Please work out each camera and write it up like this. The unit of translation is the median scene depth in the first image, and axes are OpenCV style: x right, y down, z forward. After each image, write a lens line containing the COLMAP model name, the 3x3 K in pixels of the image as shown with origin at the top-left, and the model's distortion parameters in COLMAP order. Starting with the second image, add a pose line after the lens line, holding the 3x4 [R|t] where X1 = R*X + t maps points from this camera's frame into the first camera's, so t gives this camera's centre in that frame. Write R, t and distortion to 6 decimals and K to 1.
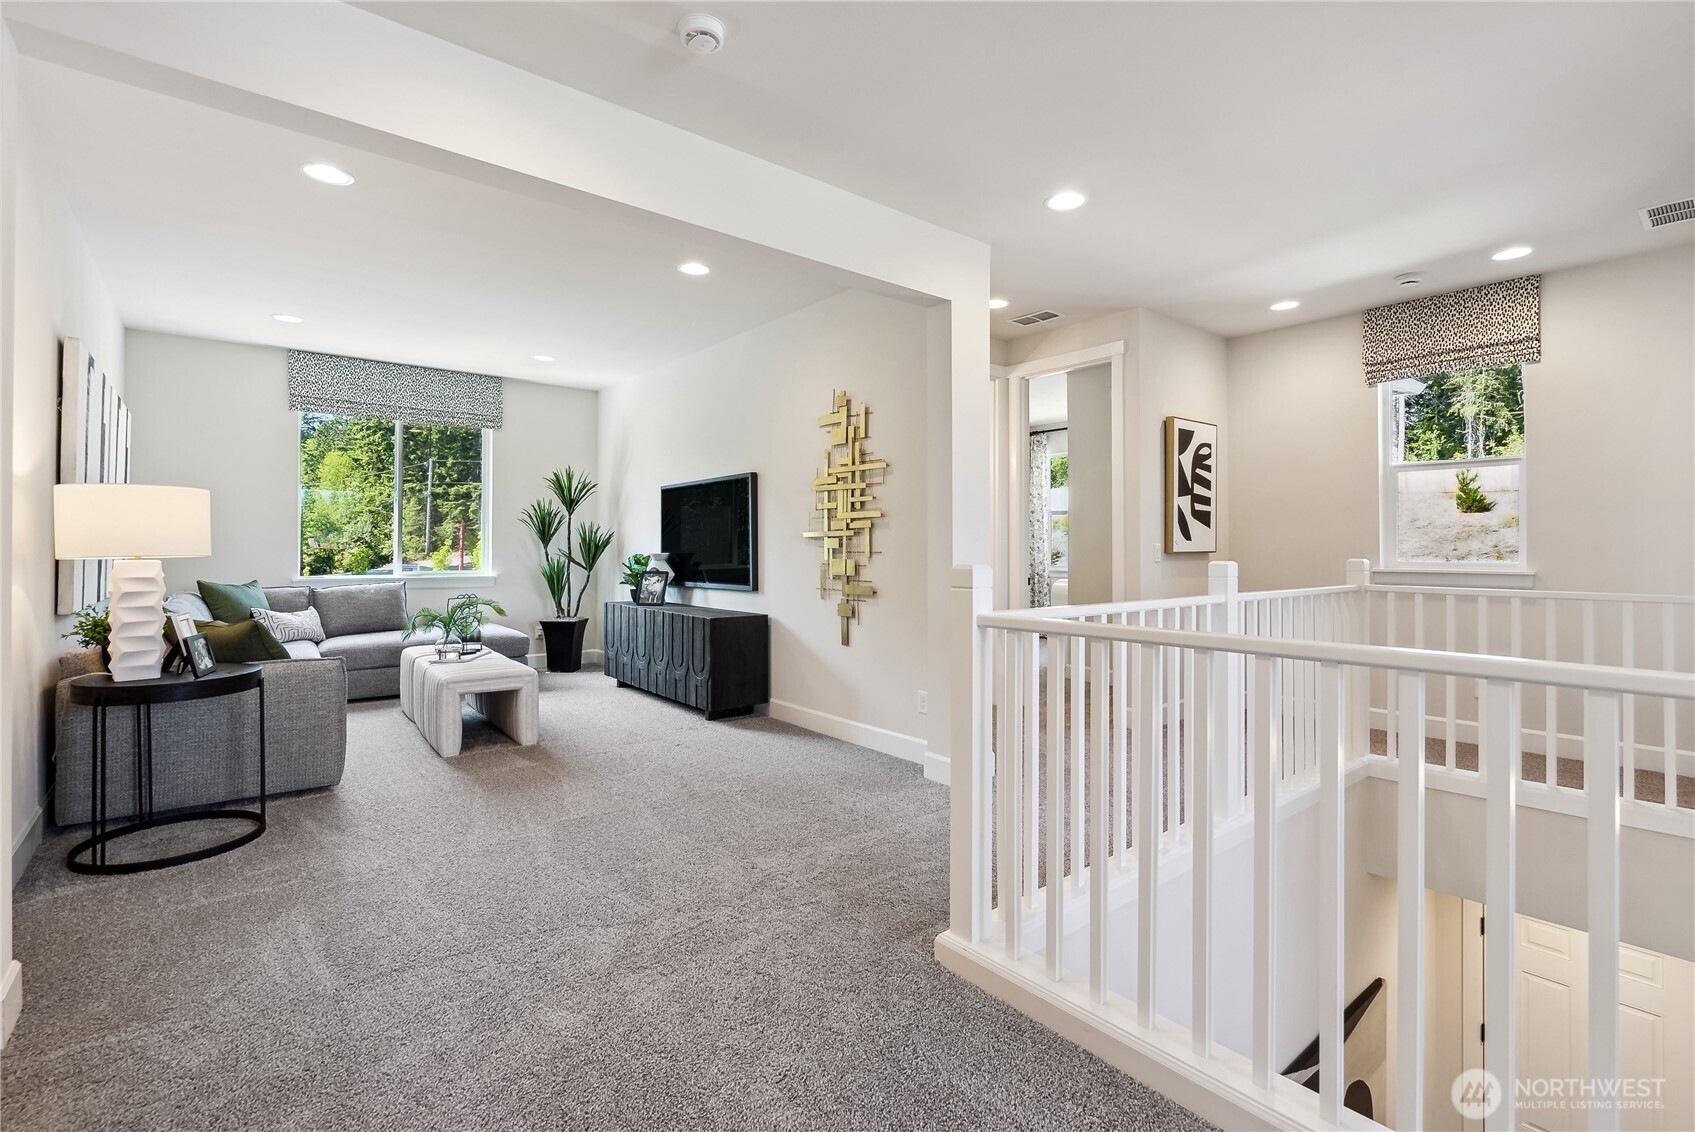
lens RADIAL K [[787.2, 0, 821.1], [0, 787.2, 540.9], [0, 0, 1]] dist [0.017057, -0.003007]
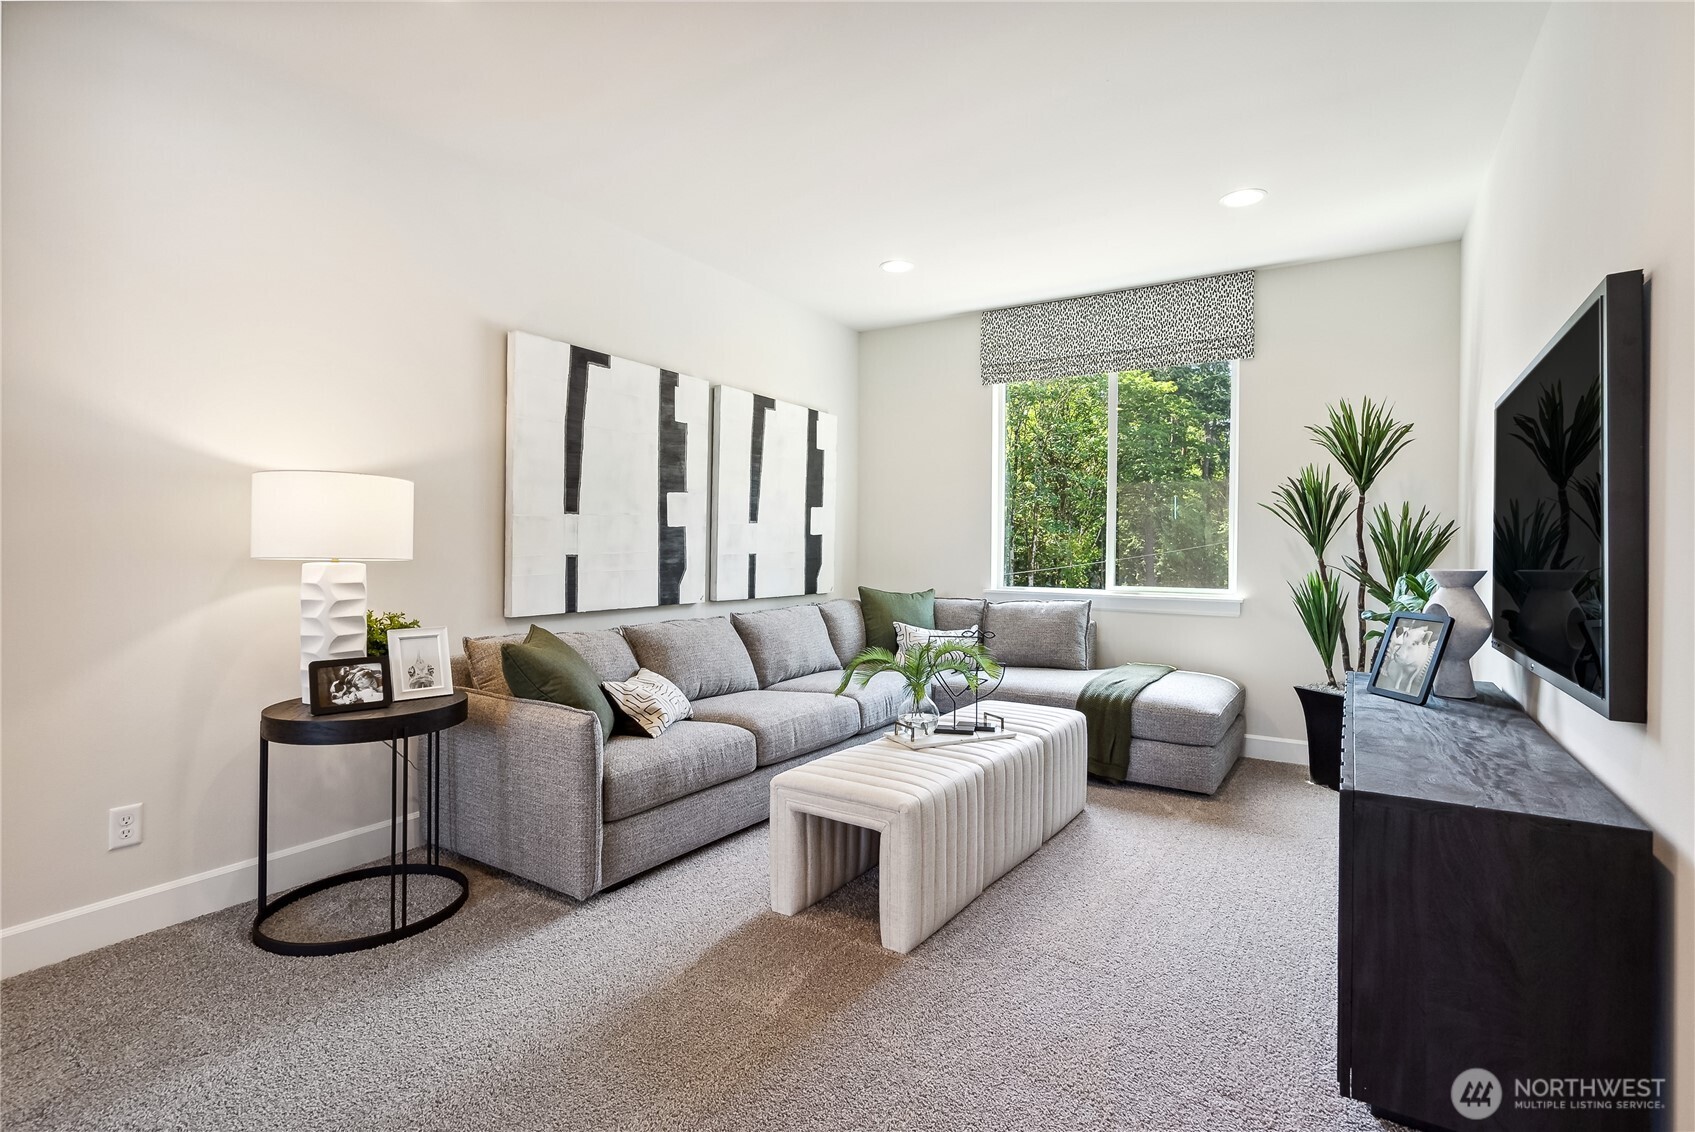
lens RADIAL K [[803.2, 0, 817.5], [0, 803.2, 558.2], [0, 0, 1]] dist [-0.015462, 0.000020]
pose [[0.349104, 0.012216, -0.937004, 0.056680], [0.001980, 0.999903, 0.013774, 0.003848], [0.937082, -0.006664, 0.349046, 0.546717]]
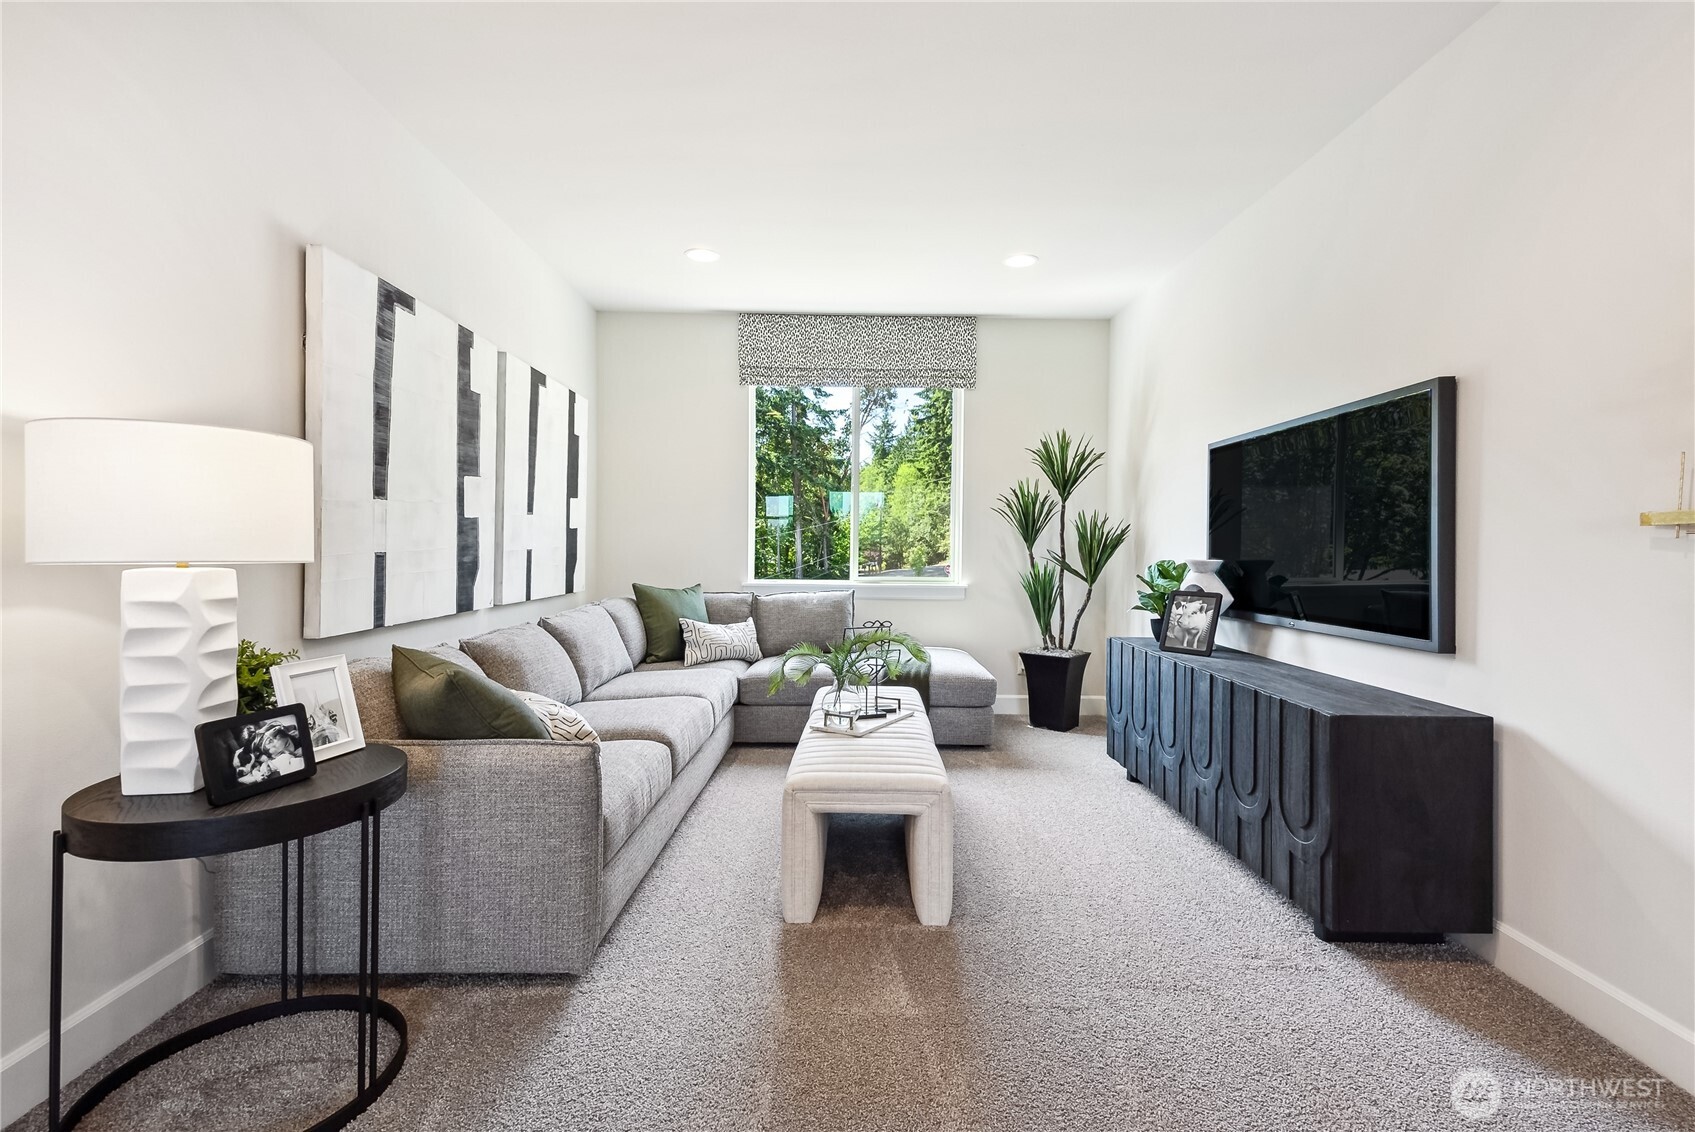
lens RADIAL K [[787.2, 0, 844.7], [0, 787.2, 556.7], [0, 0, 1]] dist [0.017057, -0.003007]
pose [[0.808969, 0.013731, -0.587691, -0.079113], [-0.001645, 0.999776, 0.021094, 0.001872], [0.587849, -0.016098, 0.808810, 0.380019]]
